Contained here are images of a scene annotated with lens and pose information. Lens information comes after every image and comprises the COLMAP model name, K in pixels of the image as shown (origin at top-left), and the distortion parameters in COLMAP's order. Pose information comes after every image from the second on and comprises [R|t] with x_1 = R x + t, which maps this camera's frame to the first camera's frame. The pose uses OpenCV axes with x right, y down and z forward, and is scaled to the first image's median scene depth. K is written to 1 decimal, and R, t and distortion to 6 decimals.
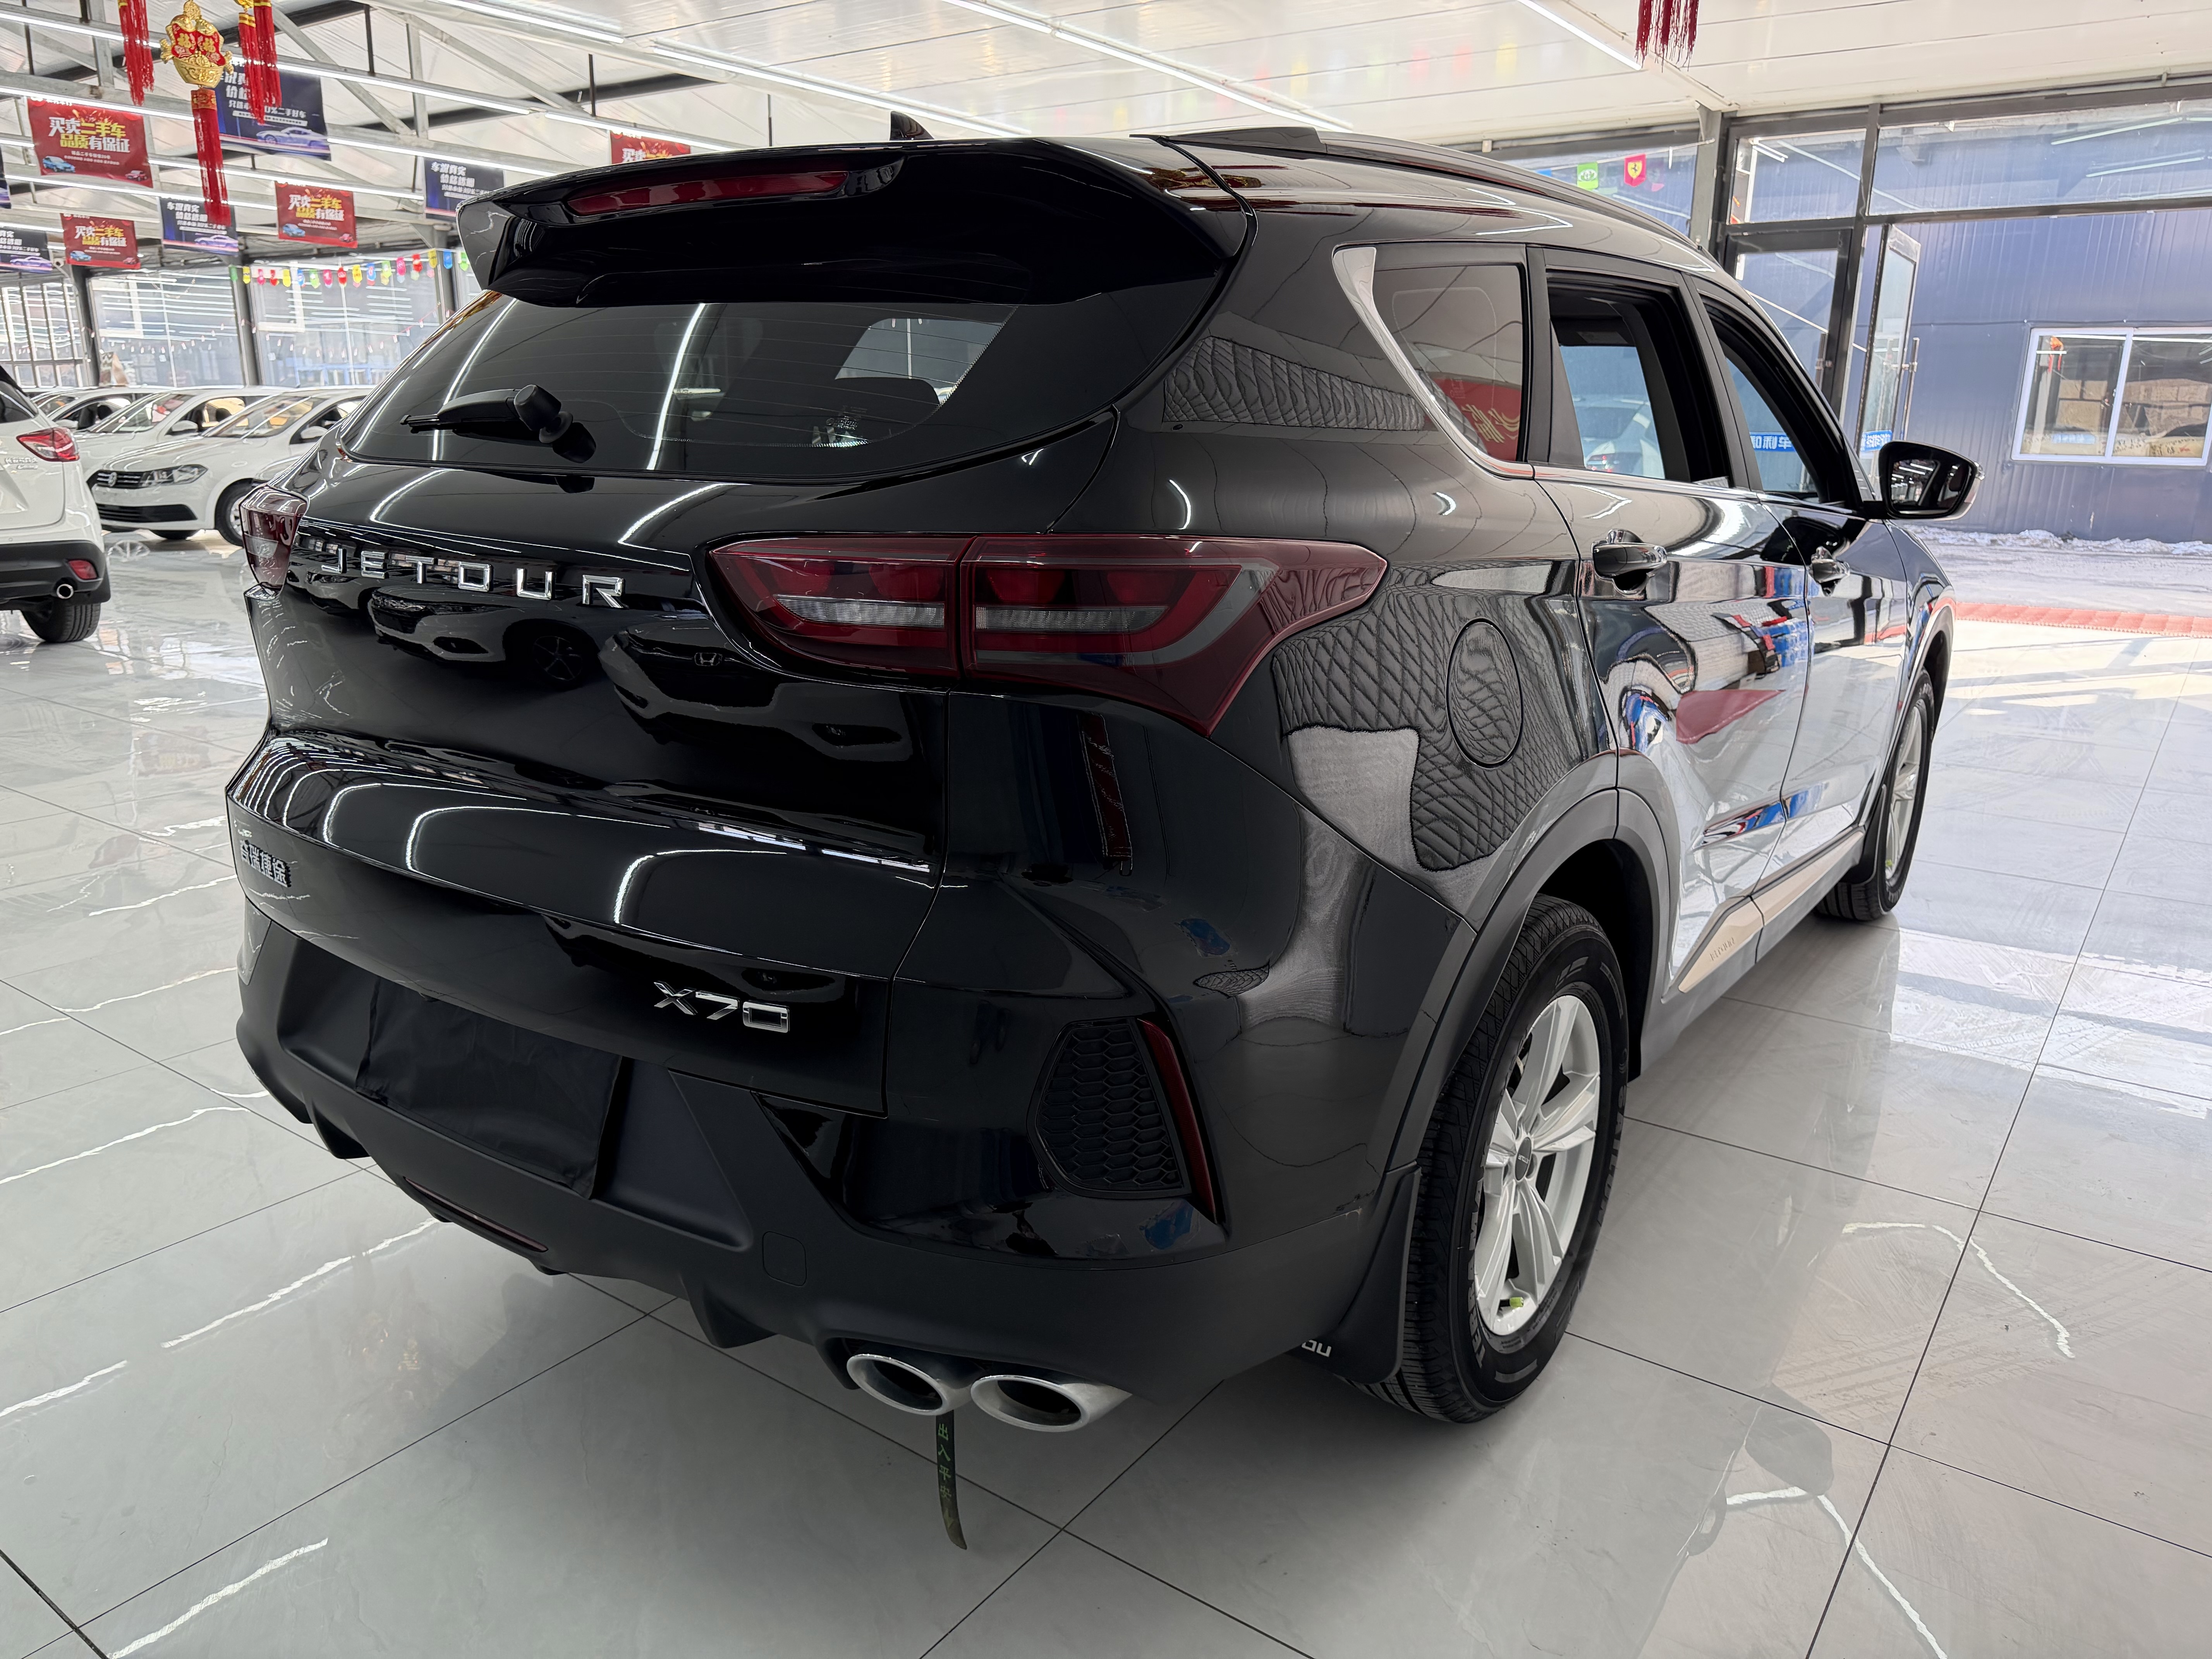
lens RADIAL K [[1585.0, 0, 1102.9], [0, 1585.0, 826.6], [0, 0, 1]] dist [0.029319, -0.028337]
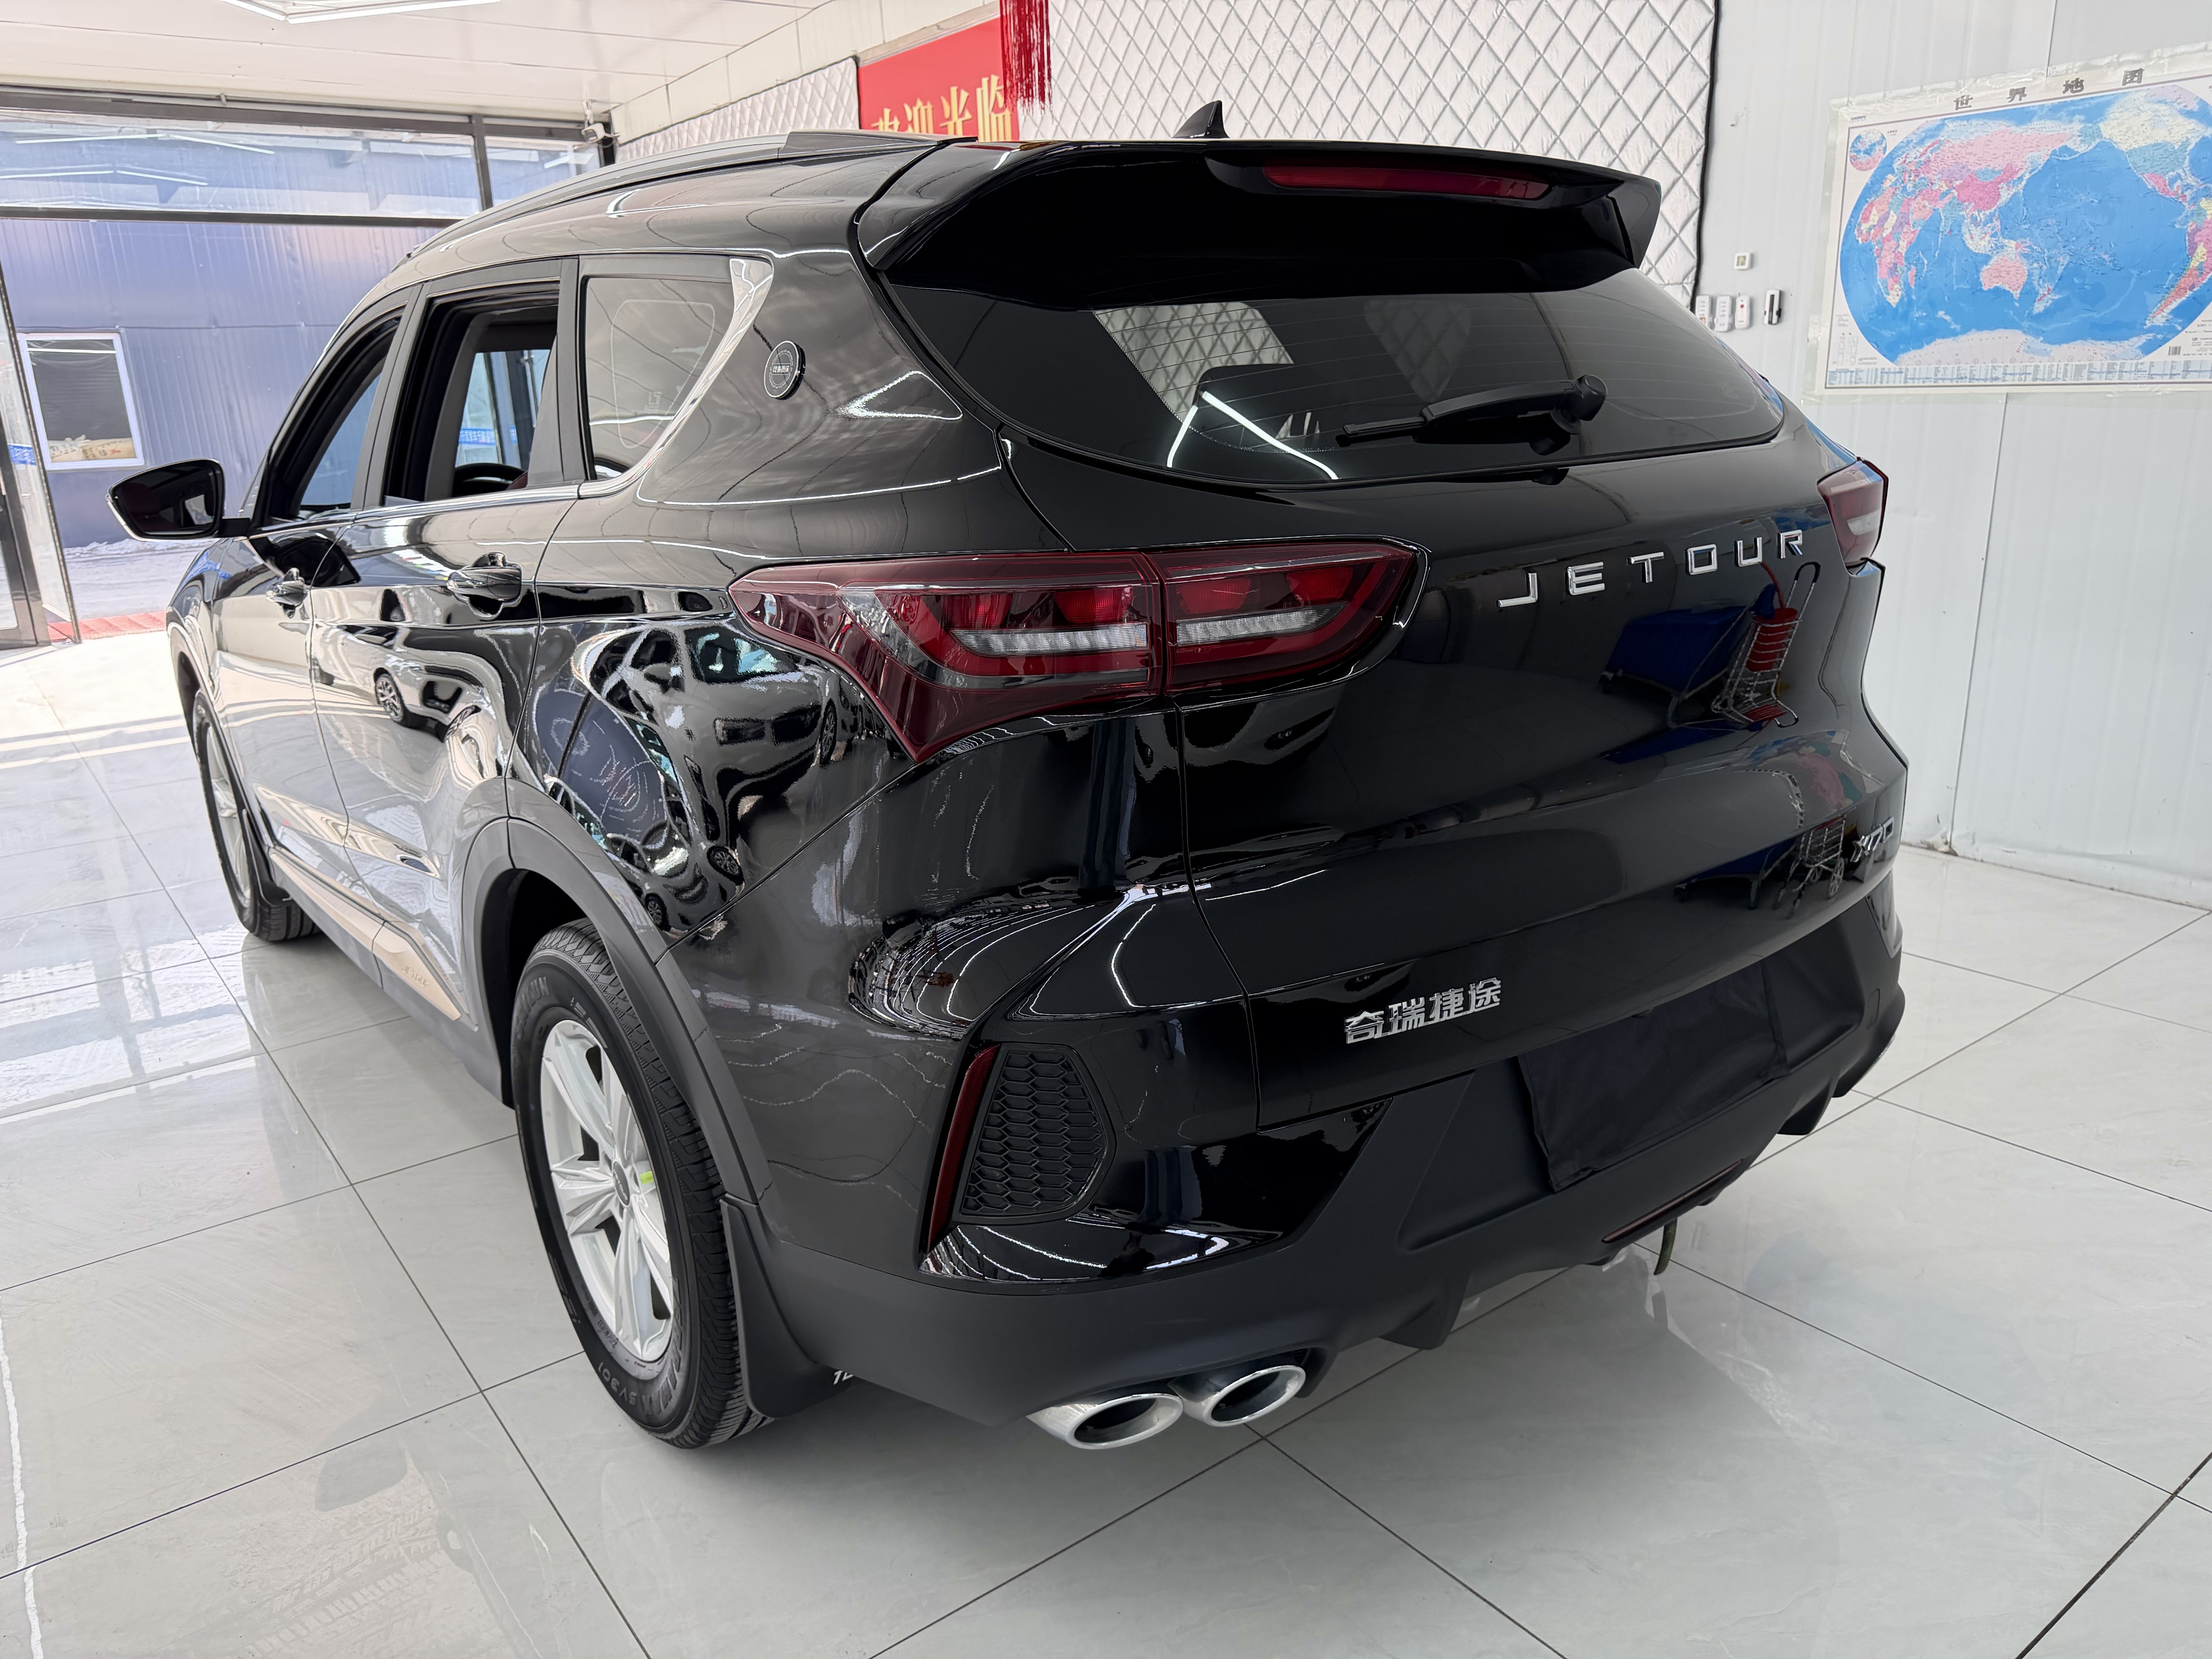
lens RADIAL K [[1585.0, 0, 1098.2], [0, 1585.0, 817.7], [0, 0, 1]] dist [0.029319, -0.028337]
pose [[0.289579, -0.274465, 0.916958, -1.509579], [0.283448, 0.939625, 0.191735, -0.310424], [-0.914221, 0.204388, 0.349893, 1.039639]]
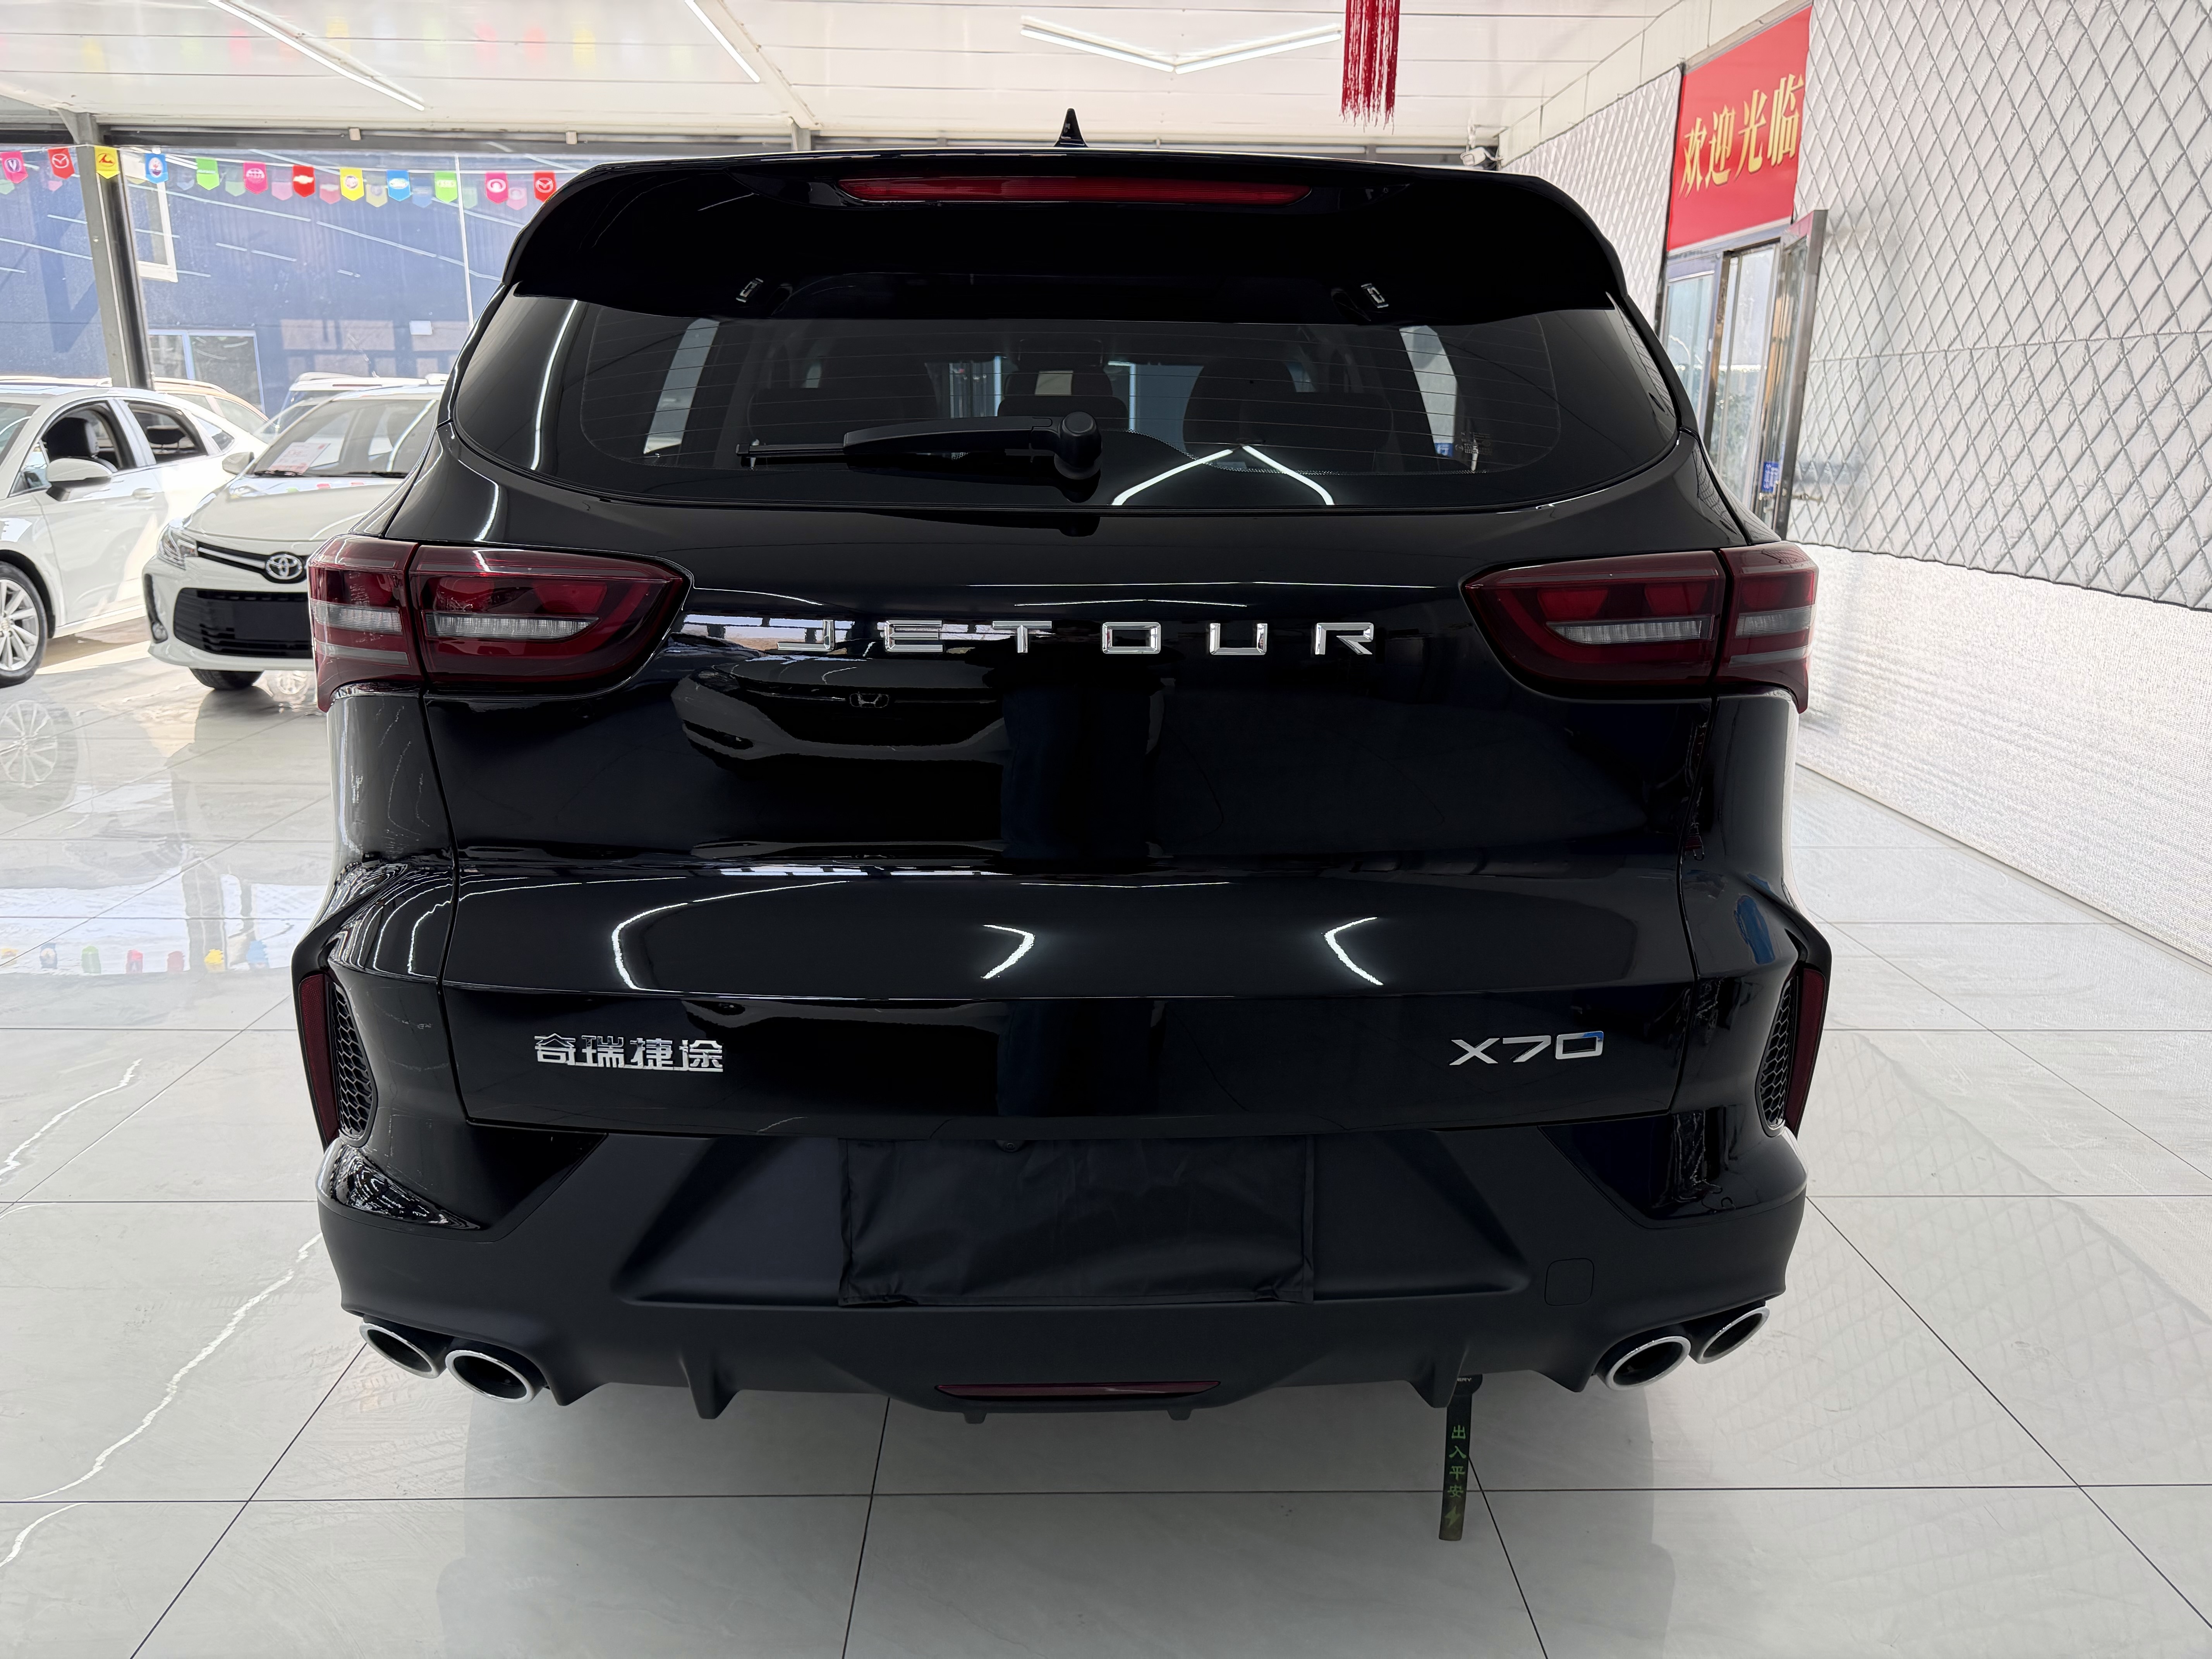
lens RADIAL K [[1585.0, 0, 1112.0], [0, 1585.0, 844.8], [0, 0, 1]] dist [0.029319, -0.028337]
pose [[0.790949, -0.159497, 0.590729, -0.931476], [0.152537, 0.986346, 0.062077, -0.102596], [-0.592564, 0.041008, 0.804479, 0.327337]]
